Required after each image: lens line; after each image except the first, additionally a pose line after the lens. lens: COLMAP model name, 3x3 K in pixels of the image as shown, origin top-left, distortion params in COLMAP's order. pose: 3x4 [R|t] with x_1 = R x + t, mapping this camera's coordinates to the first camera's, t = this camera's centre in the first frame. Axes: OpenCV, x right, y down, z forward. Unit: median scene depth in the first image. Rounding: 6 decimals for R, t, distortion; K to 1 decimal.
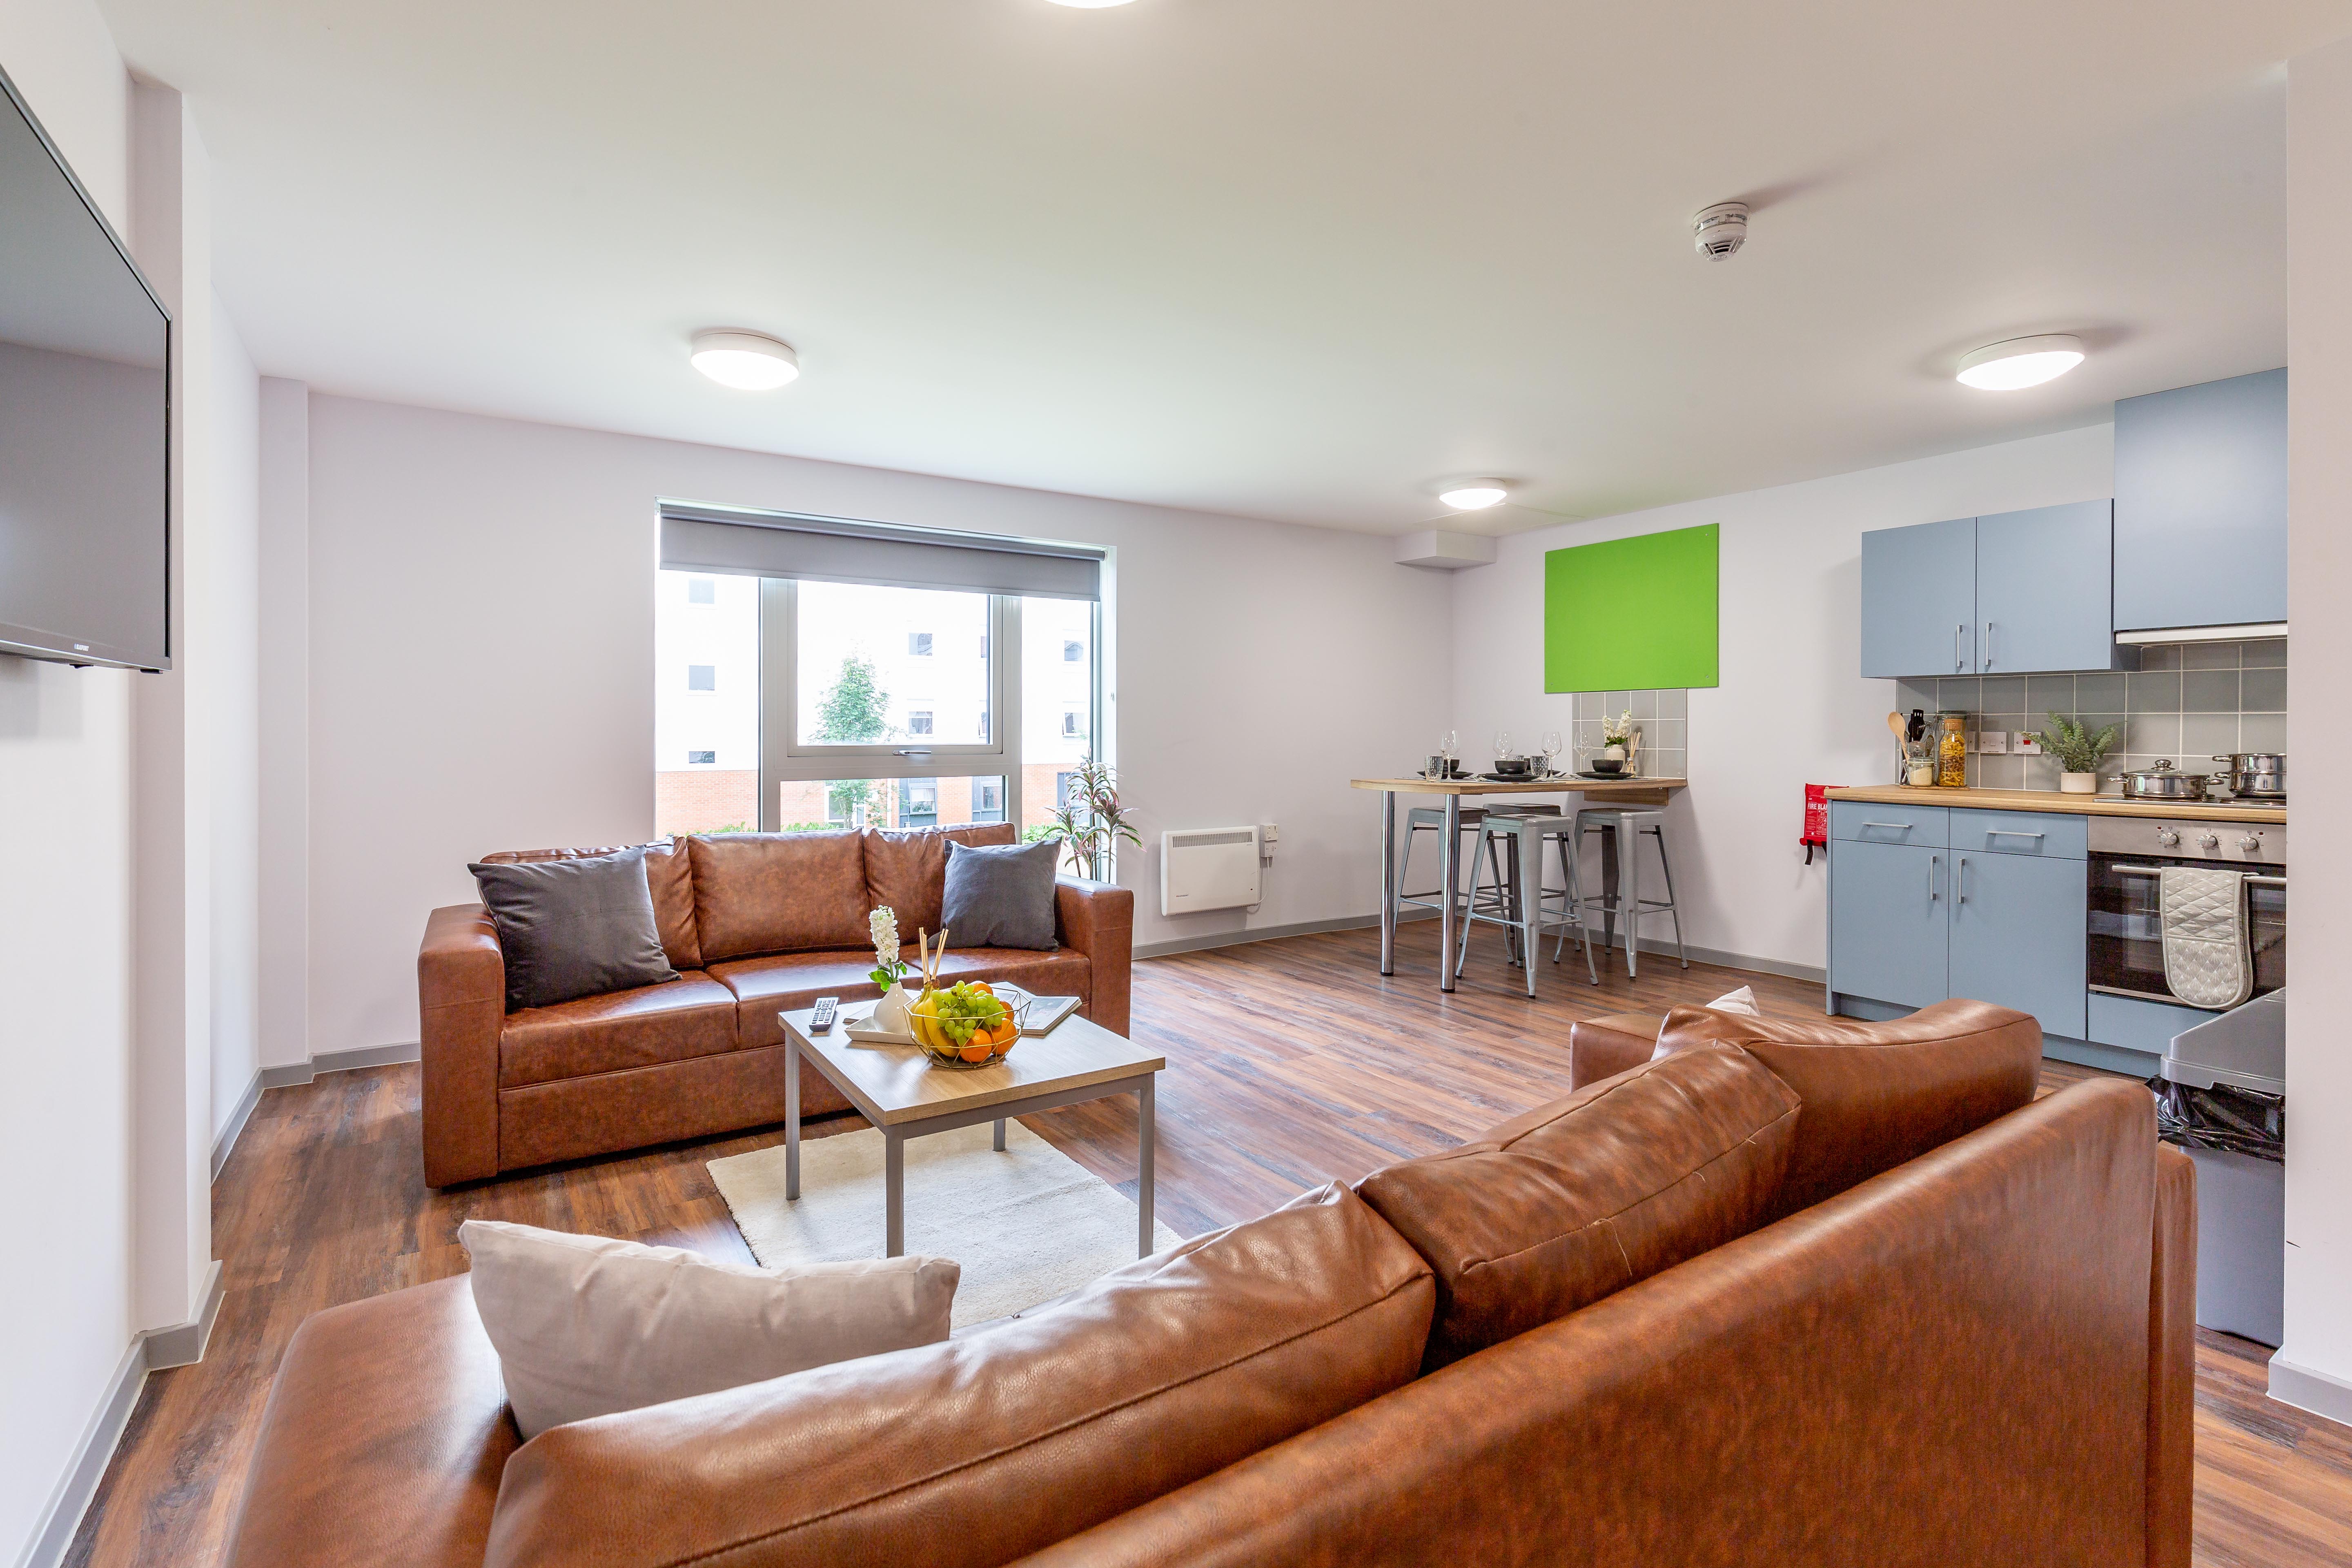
lens RADIAL K [[1071.3, 0, 1122.6], [0, 1071.3, 724.4], [0, 0, 1]] dist [0.000558, -0.000010]
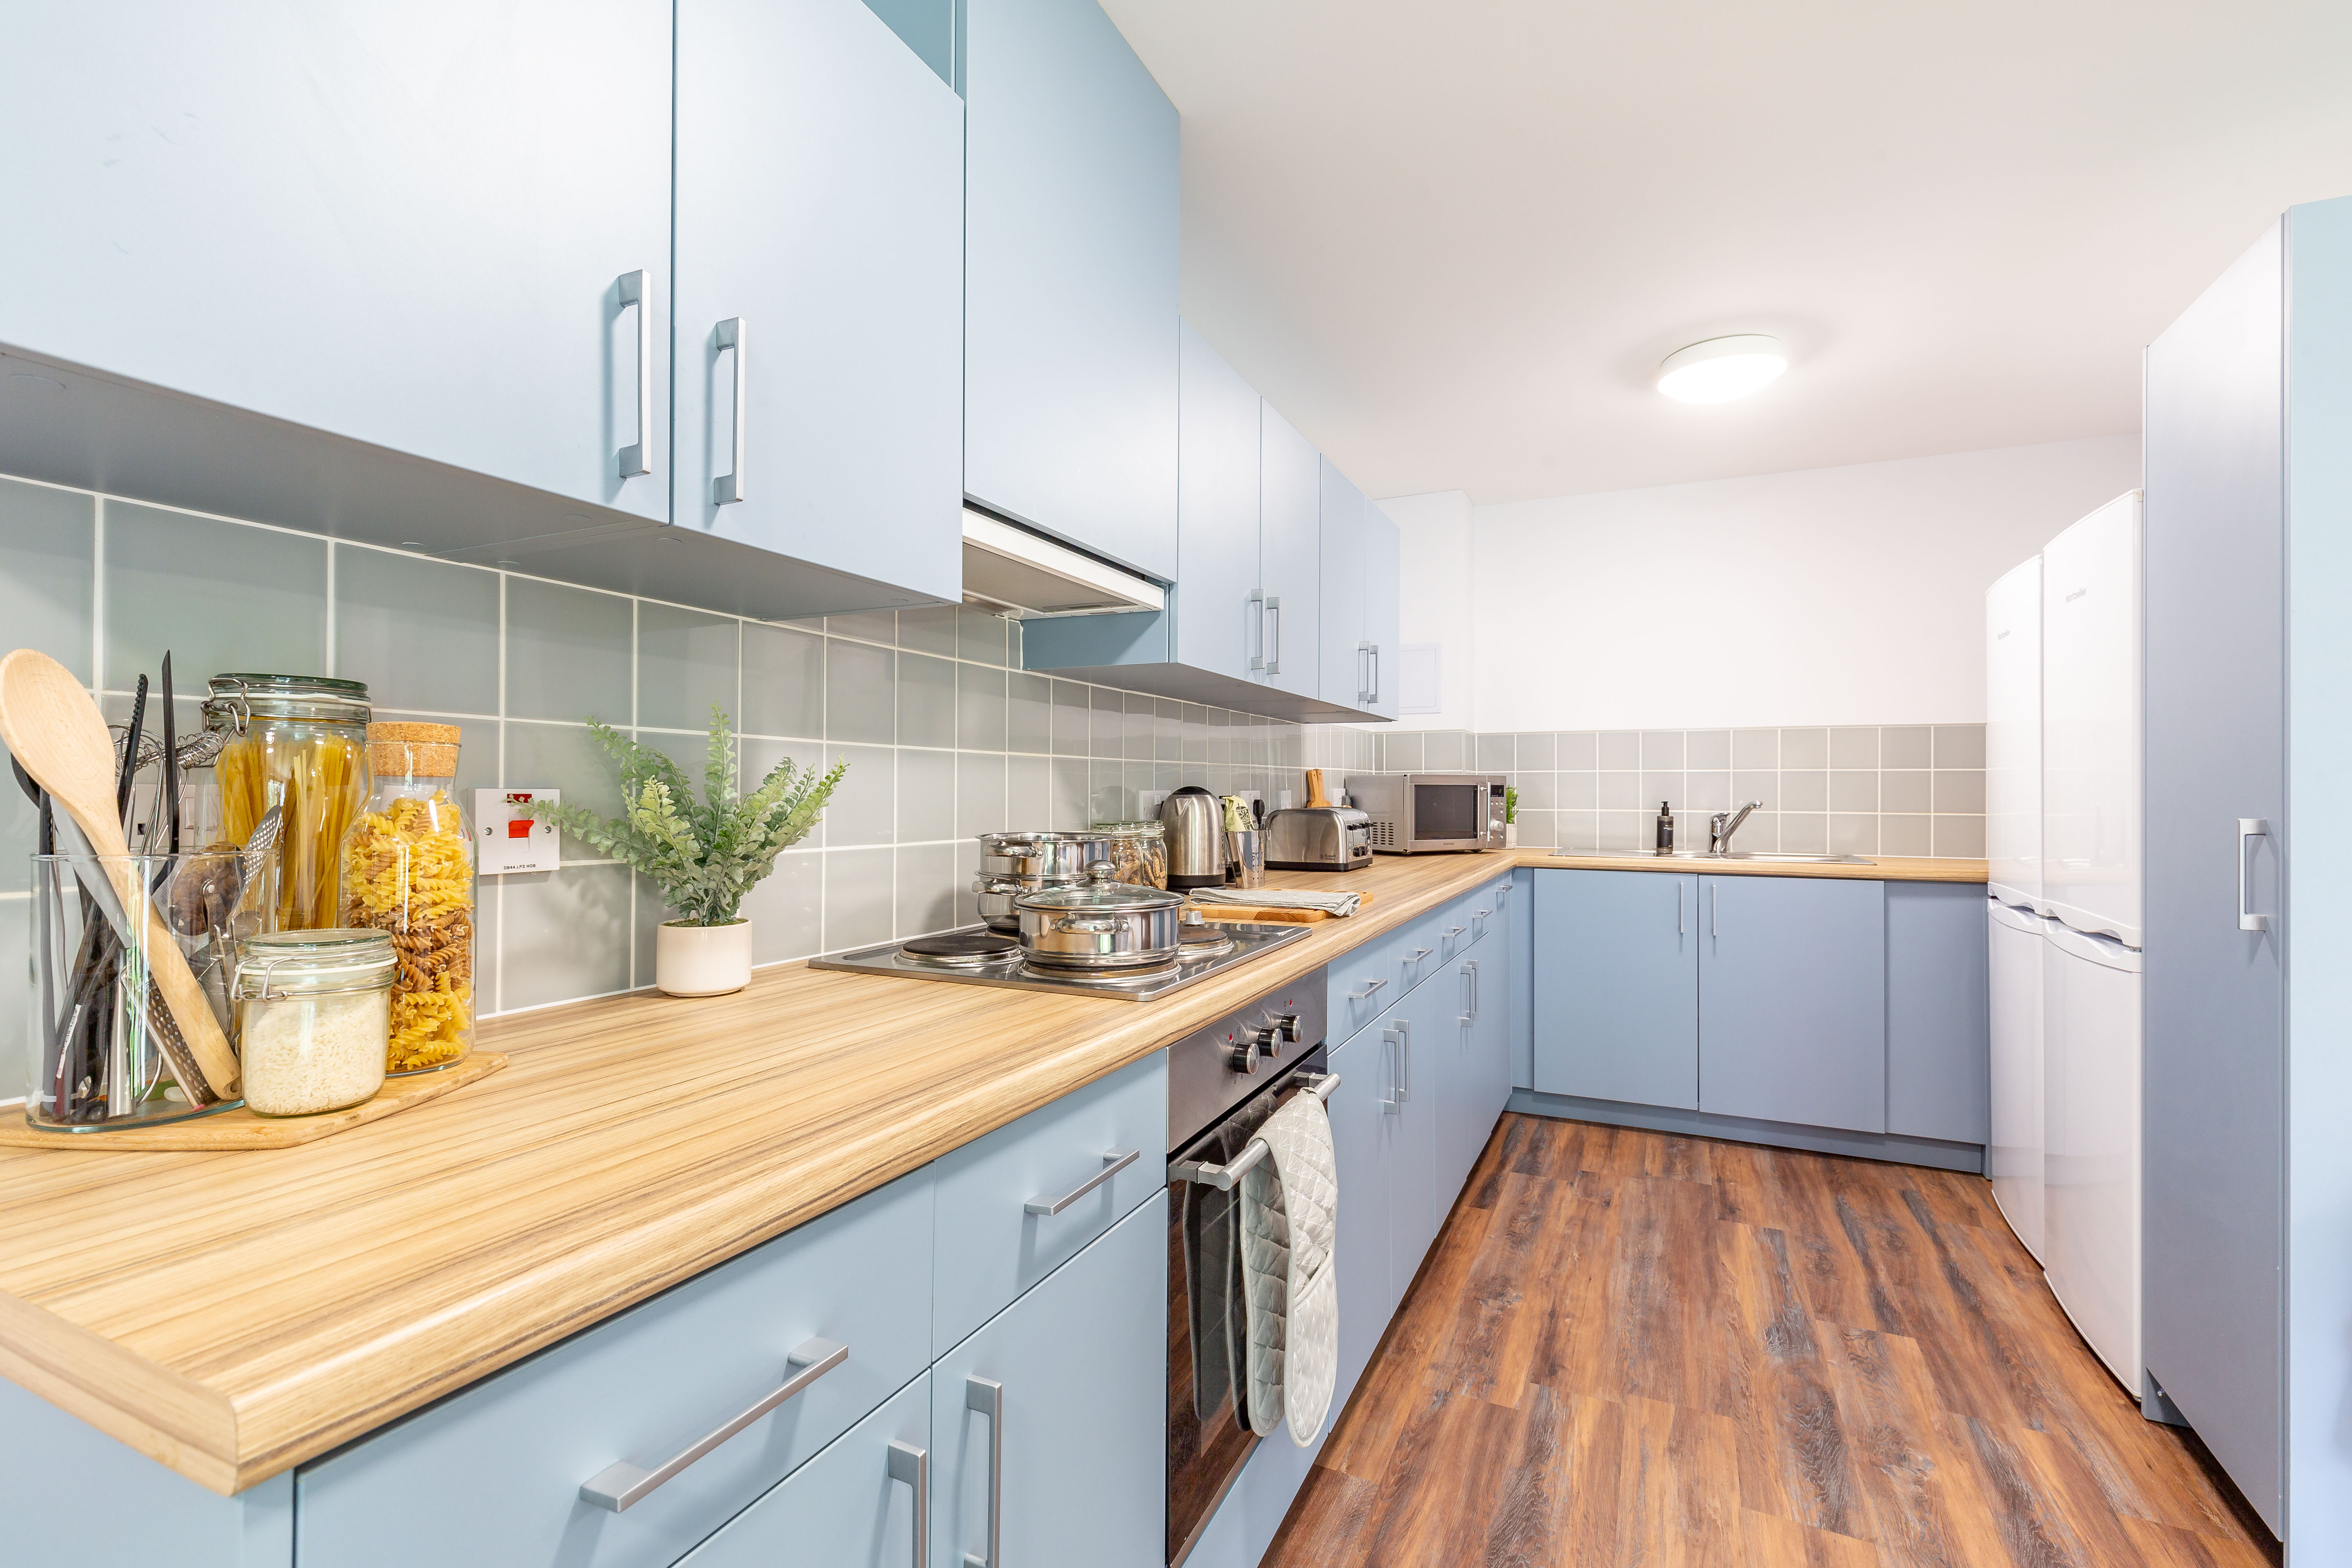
lens RADIAL K [[1031.9, 0, 1184.4], [0, 1031.9, 792.2], [0, 0, 1]] dist [-0.000086, 0.000027]
pose [[-0.541290, 0.006607, 0.840810, 0.438223], [0.000640, 0.999972, -0.007445, 0.007742], [-0.840835, -0.003492, -0.541280, 0.807532]]
